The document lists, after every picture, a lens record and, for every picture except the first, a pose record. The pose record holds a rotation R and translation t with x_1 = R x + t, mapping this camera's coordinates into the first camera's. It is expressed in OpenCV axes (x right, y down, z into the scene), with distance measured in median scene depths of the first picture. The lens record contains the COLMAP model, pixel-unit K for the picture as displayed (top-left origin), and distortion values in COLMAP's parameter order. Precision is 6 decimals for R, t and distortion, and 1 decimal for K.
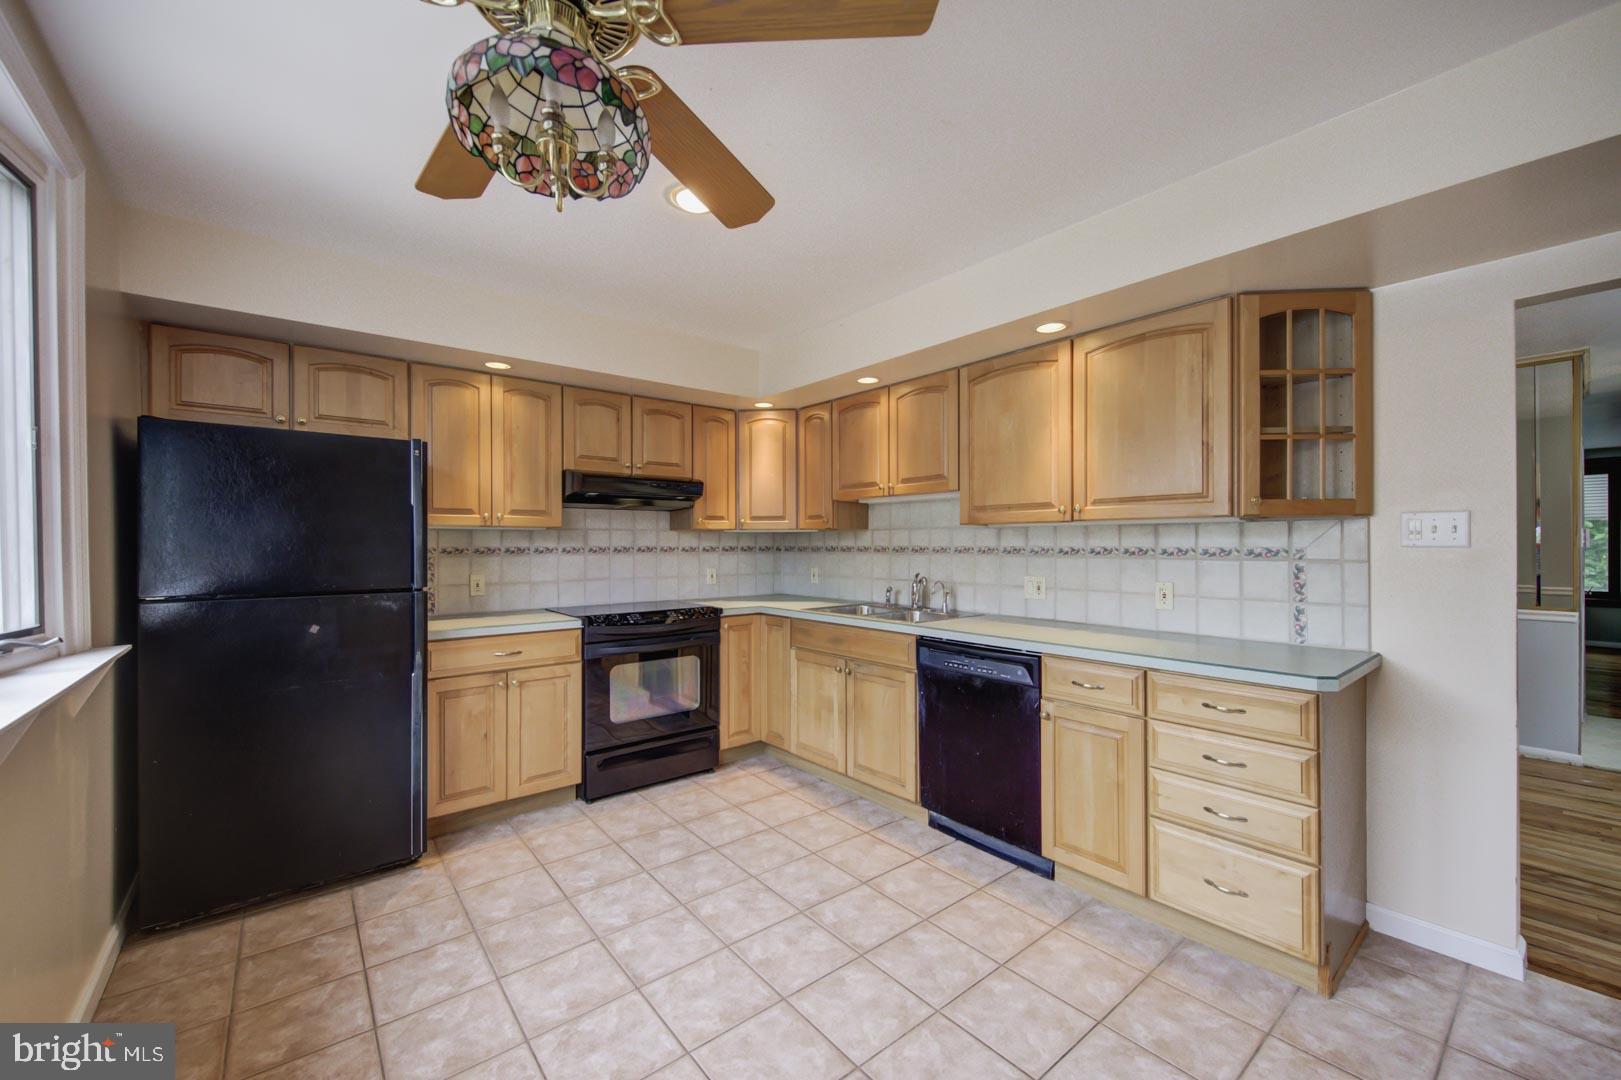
lens RADIAL K [[640.1, 0, 805.6], [0, 640.1, 546.4], [0, 0, 1]] dist [0.001687, -0.000494]
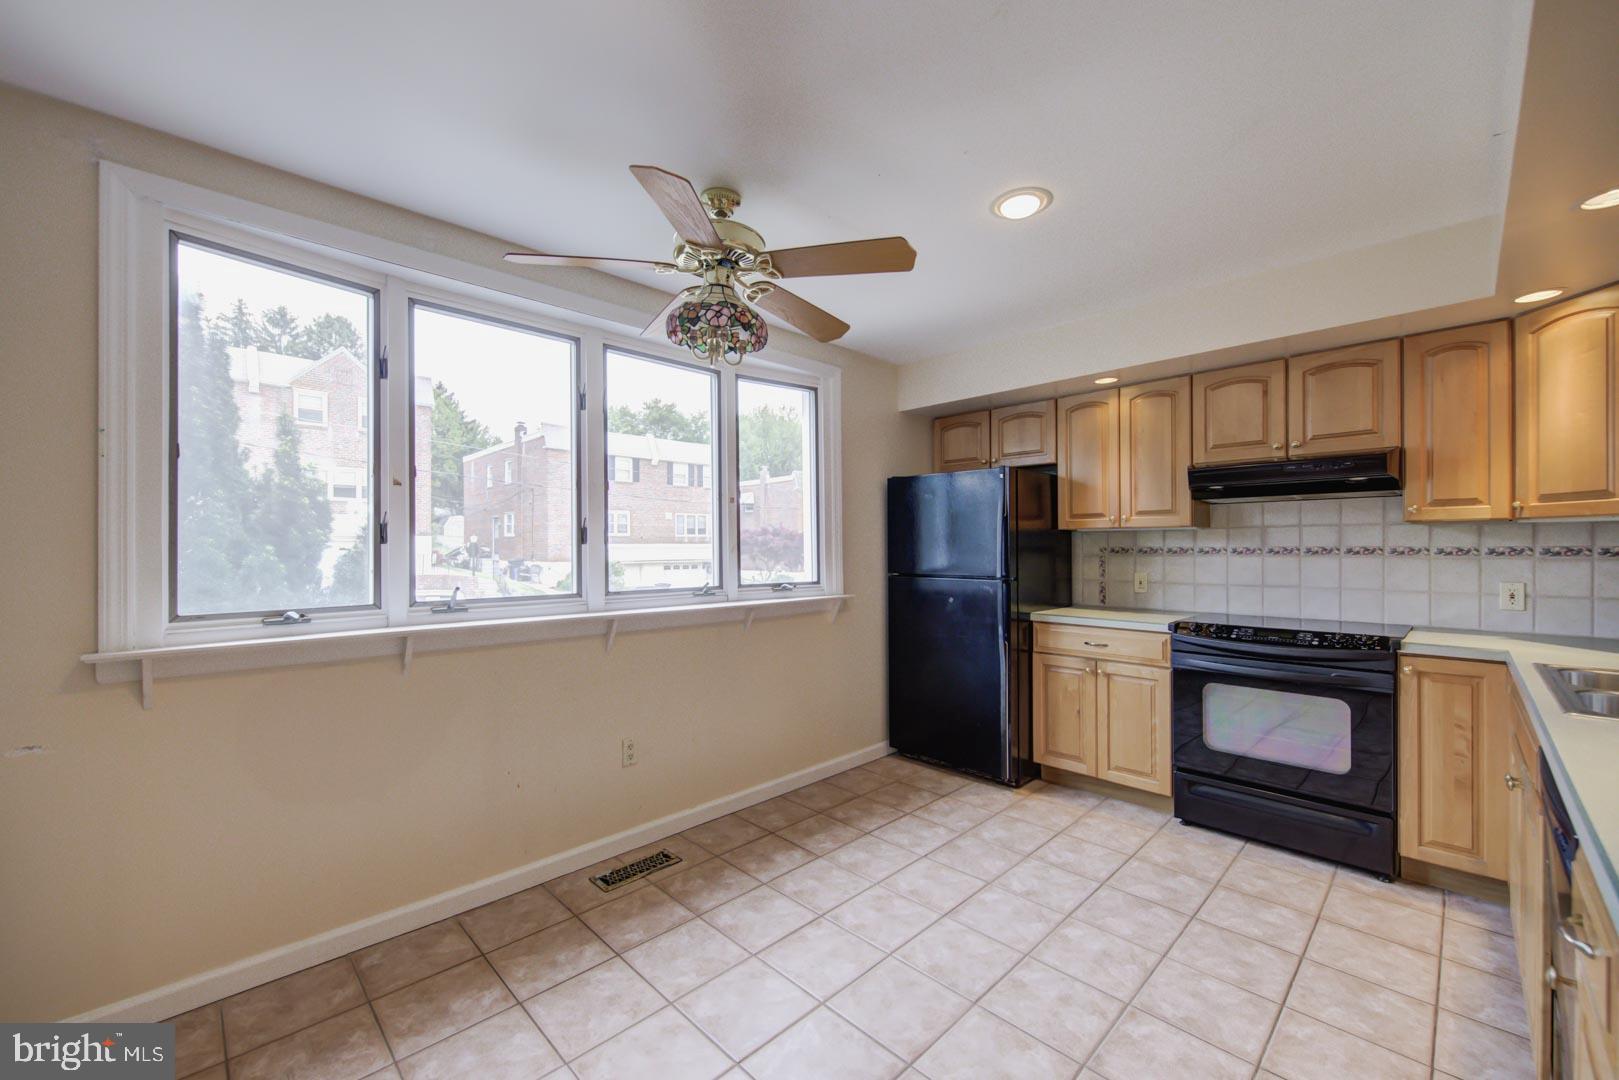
lens RADIAL K [[639.3, 0, 804.6], [0, 639.3, 546.4], [0, 0, 1]] dist [0.001687, -0.000494]
pose [[0.089113, 0.002527, -0.996018, 0.541841], [0.000424, 0.999997, 0.002575, -0.003172], [0.996021, -0.000652, 0.089112, 0.377498]]
